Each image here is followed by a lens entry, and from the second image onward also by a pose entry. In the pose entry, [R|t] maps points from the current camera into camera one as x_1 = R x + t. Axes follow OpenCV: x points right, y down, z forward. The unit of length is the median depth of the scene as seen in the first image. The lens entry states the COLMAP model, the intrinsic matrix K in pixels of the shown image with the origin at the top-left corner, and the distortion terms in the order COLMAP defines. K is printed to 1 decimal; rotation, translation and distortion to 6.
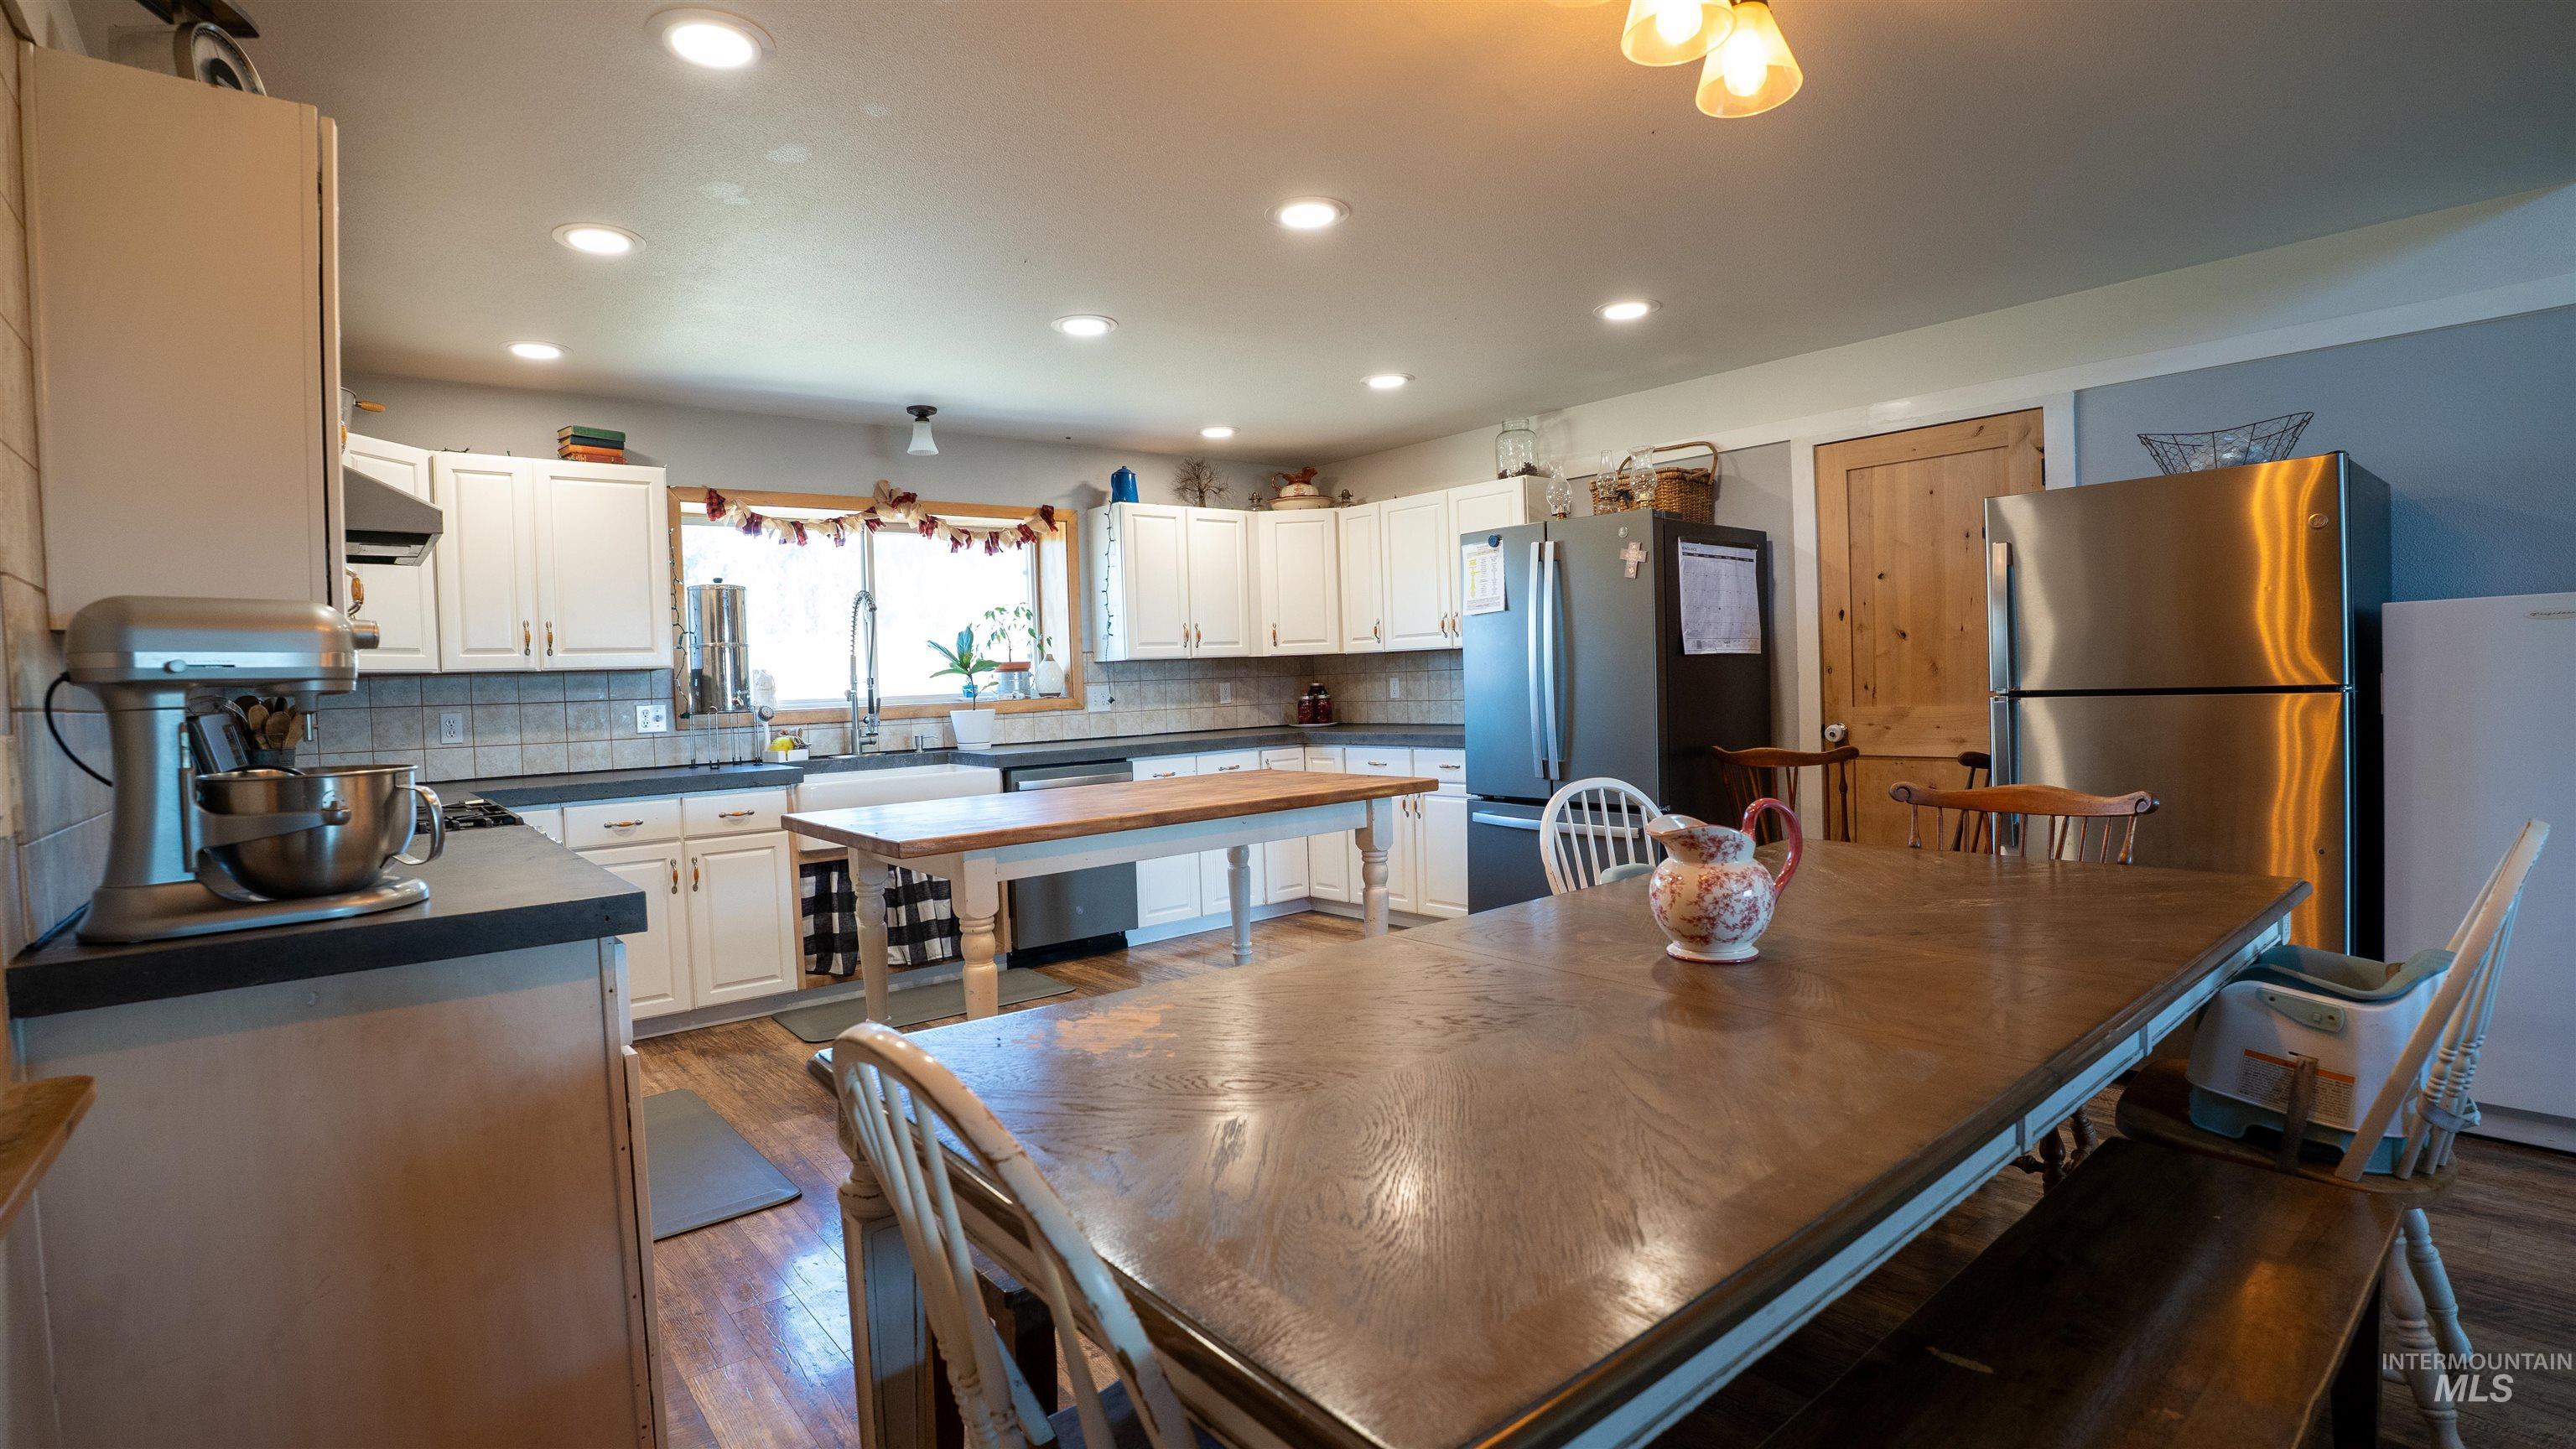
lens RADIAL K [[1204.0, 0, 1261.4], [0, 1204.0, 731.2], [0, 0, 1]] dist [-0.050778, 0.005454]
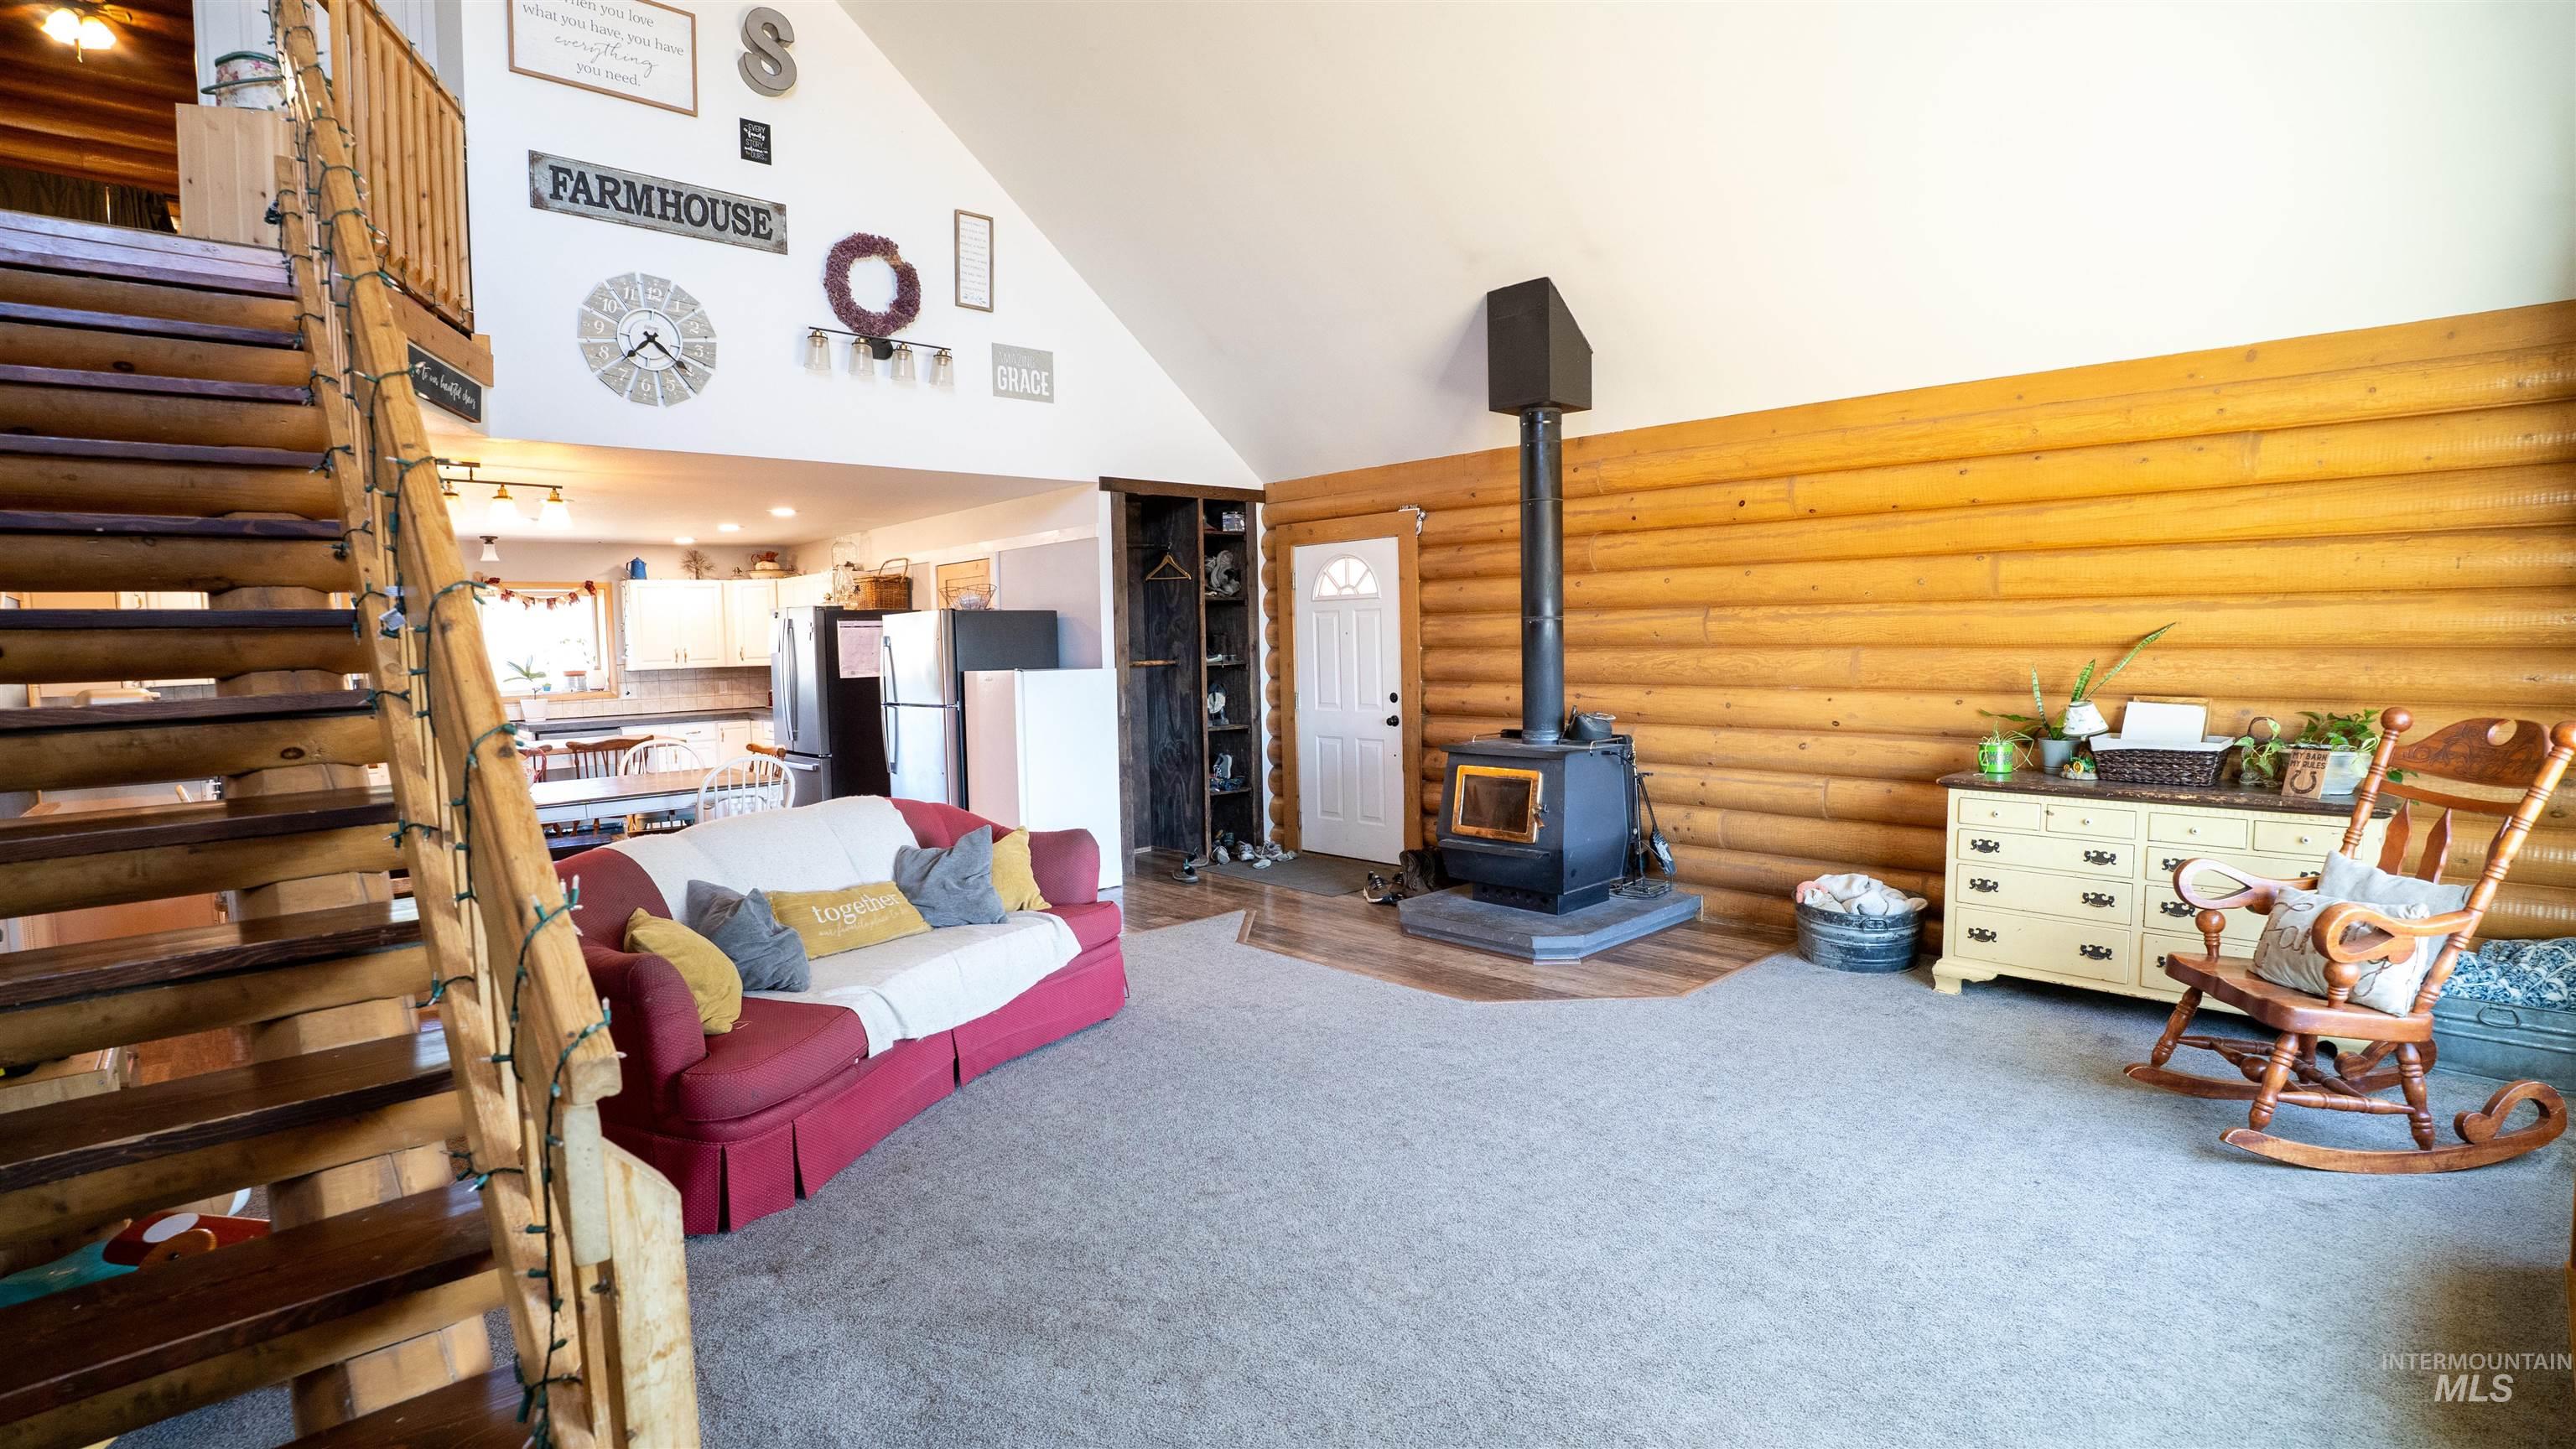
lens RADIAL K [[1204.0, 0, 1288.4], [0, 1204.0, 735.5], [0, 0, 1]] dist [-0.050778, 0.005454]
pose [[0.997281, 0.008714, 0.073172, 0.764043], [-0.011177, 0.999382, 0.033325, -0.034723], [-0.072837, -0.034053, 0.996762, -0.851986]]
